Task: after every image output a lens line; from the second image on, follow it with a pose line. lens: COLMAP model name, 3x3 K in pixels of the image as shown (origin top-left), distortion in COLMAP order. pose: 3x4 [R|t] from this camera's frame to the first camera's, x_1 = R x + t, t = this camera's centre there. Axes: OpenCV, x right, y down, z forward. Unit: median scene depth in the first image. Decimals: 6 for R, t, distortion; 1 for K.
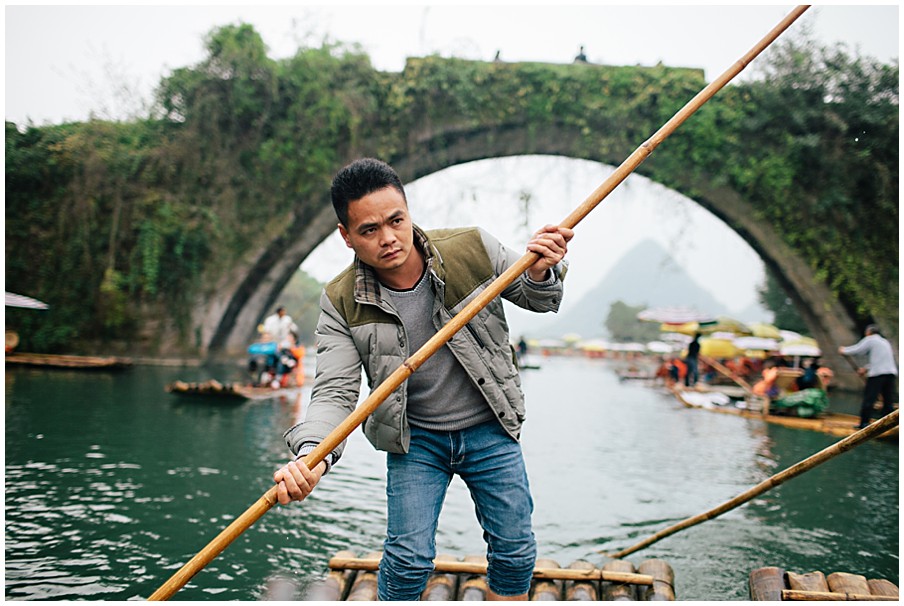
lens RADIAL K [[1216.4, 0, 448.9], [0, 1216.4, 303.1], [0, 0, 1]] dist [-0.043853, 0.000000]
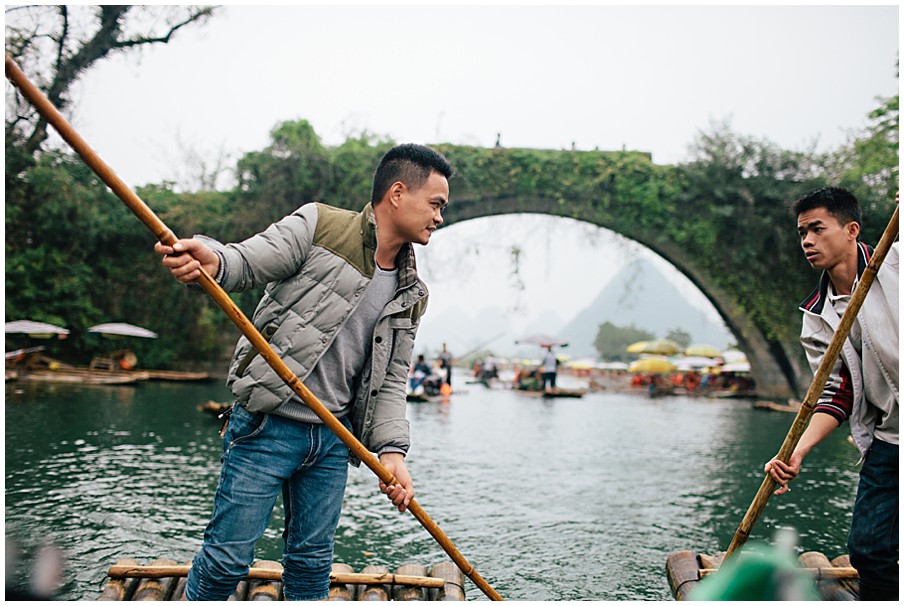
lens RADIAL K [[1216.4, 0, 454.8], [0, 1216.4, 302.4], [0, 0, 1]] dist [-0.043853, 0.000000]
pose [[0.999937, -0.003208, 0.010748, -0.017912], [0.003392, 0.999847, -0.017133, -0.009369], [-0.010691, 0.017169, 0.999795, -0.322063]]
